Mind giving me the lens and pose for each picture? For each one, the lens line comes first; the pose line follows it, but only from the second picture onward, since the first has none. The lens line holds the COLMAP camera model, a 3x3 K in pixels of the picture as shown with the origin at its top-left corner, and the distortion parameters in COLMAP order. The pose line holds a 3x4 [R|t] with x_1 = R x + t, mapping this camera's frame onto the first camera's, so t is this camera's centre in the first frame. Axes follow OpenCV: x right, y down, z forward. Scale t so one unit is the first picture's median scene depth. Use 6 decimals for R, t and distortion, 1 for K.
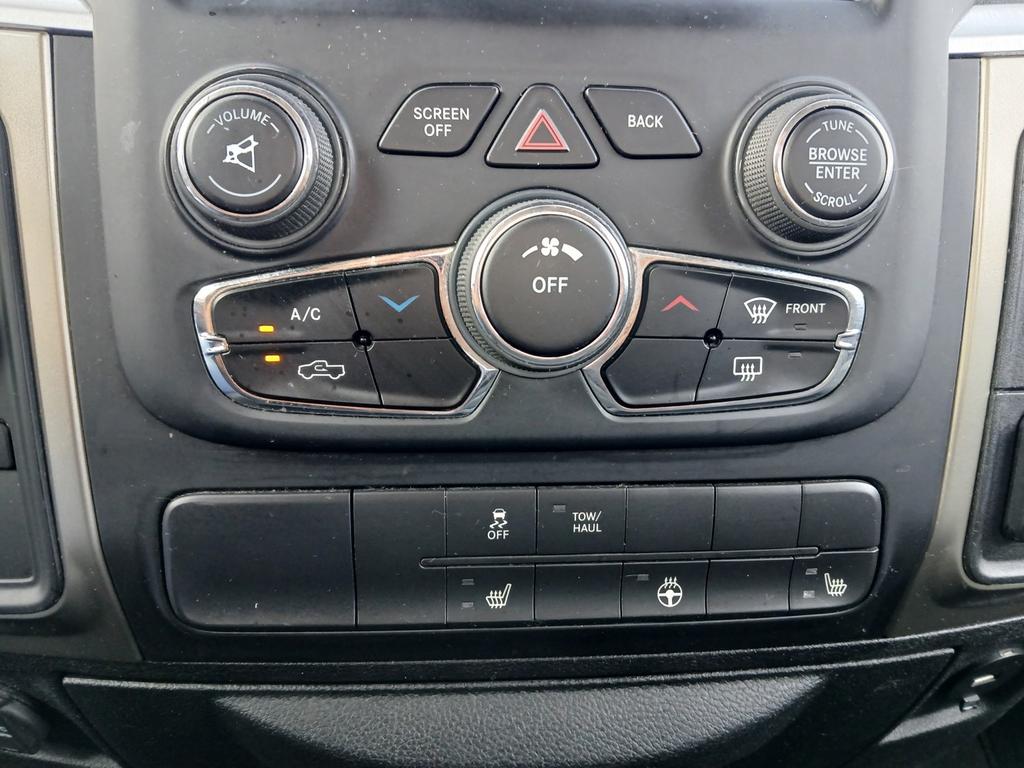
lens RADIAL K [[781.9, 0, 512.0], [0, 781.9, 384.0], [0, 0, 1]] dist [-0.004287, -0.003751]
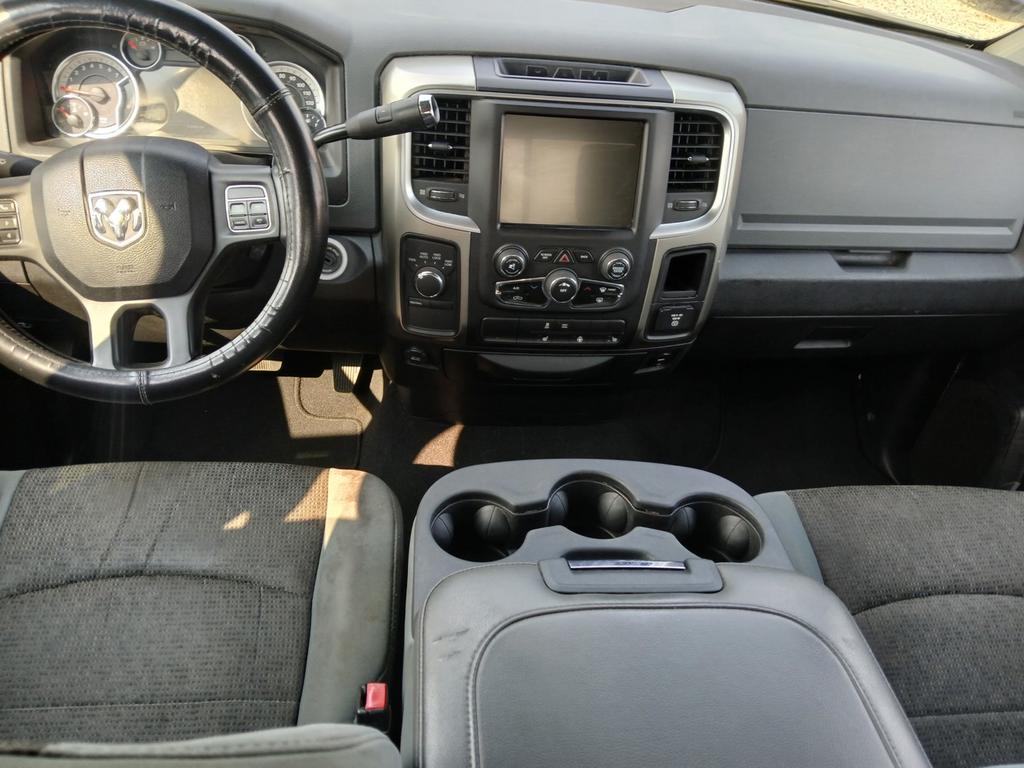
lens RADIAL K [[781.9, 0, 512.0], [0, 781.9, 384.0], [0, 0, 1]] dist [-0.004287, -0.003751]
pose [[0.995817, 0.050077, 0.076423, -0.603213], [-0.076609, 0.913439, 0.399700, -1.457613], [-0.049792, -0.403883, 0.913455, -3.700168]]
